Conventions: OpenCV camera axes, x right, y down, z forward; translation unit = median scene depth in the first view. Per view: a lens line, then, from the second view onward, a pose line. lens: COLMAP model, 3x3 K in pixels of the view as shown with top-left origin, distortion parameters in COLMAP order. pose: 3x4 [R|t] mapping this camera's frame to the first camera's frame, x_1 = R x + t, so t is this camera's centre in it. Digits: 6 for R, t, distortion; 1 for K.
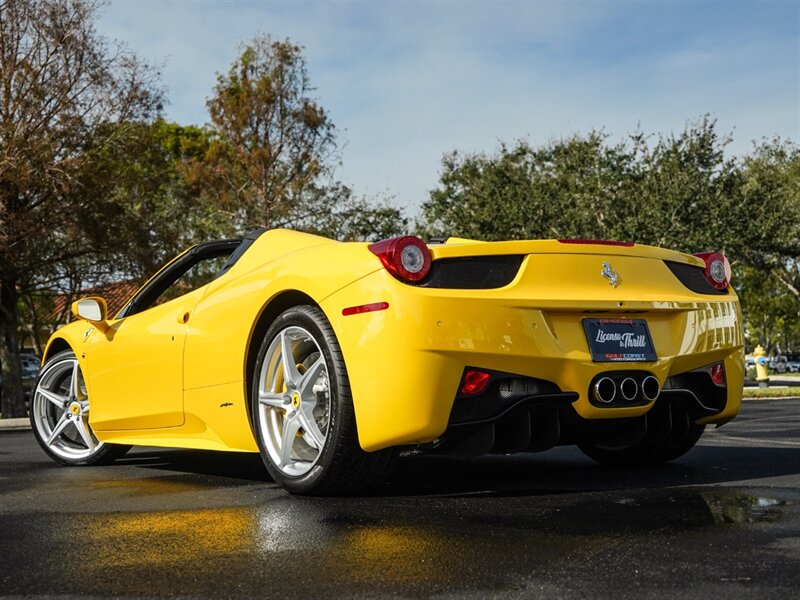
lens RADIAL K [[1095.5, 0, 400.0], [0, 1095.5, 300.0], [0, 0, 1]] dist [0.014404, -0.055716]
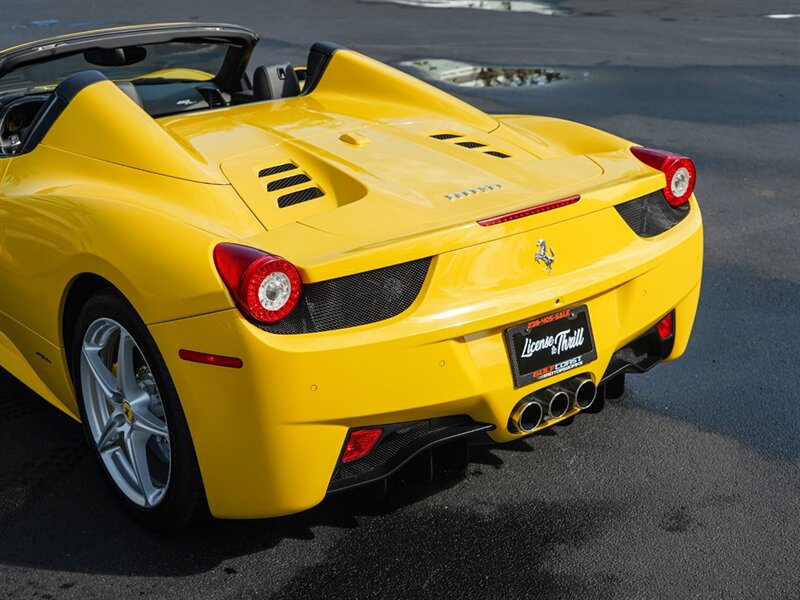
lens RADIAL K [[1095.5, 0, 400.0], [0, 1095.5, 300.0], [0, 0, 1]] dist [0.014404, -0.055716]
pose [[0.995966, -0.017735, 0.087963, 0.027902], [-0.020488, 0.909437, 0.415337, -0.304875], [-0.087363, -0.415464, 0.905405, 0.326491]]
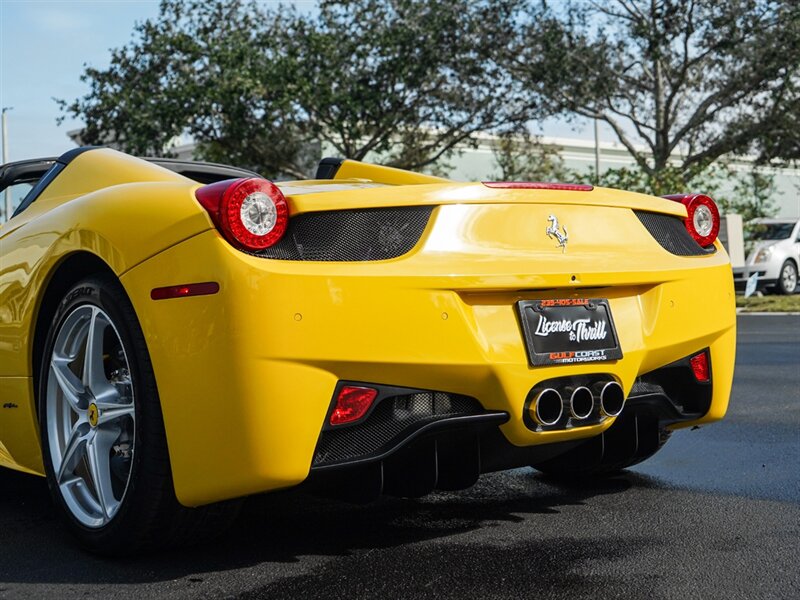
lens RADIAL K [[1130.0, 0, 400.0], [0, 1130.0, 300.0], [0, 0, 1]] dist [0.008488, 0.022867]
pose [[0.997948, 0.004752, 0.063860, 0.049059], [-0.010709, 0.995583, 0.093268, -0.046549], [-0.063135, -0.093760, 0.993591, 0.304544]]
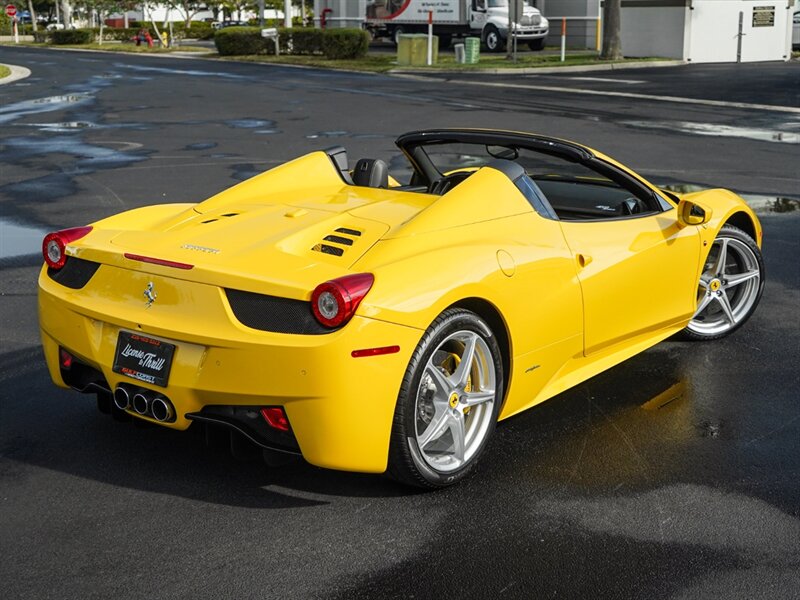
lens RADIAL K [[1130.0, 0, 400.0], [0, 1130.0, 300.0], [0, 0, 1]] dist [0.008488, 0.022867]
pose [[0.336661, 0.260965, -0.904741, 1.251375], [0.059136, 0.953073, 0.296910, -0.325170], [0.939767, -0.153461, 0.305430, 0.900943]]
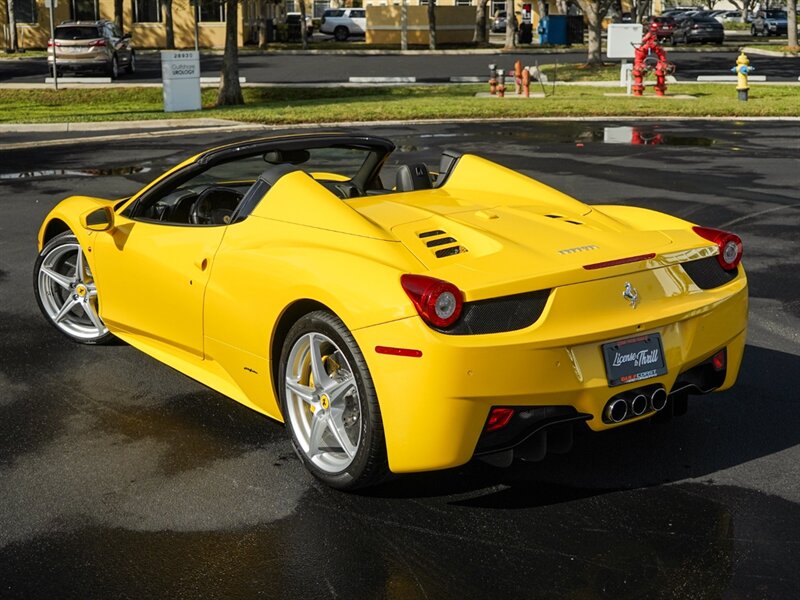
lens RADIAL K [[1130.0, 0, 400.0], [0, 1130.0, 300.0], [0, 0, 1]] dist [0.008488, 0.022867]
pose [[0.999052, 0.015302, 0.040765, -0.069332], [-0.027166, 0.950711, 0.308887, -0.343991], [-0.034029, -0.309701, 0.950225, -0.006853]]
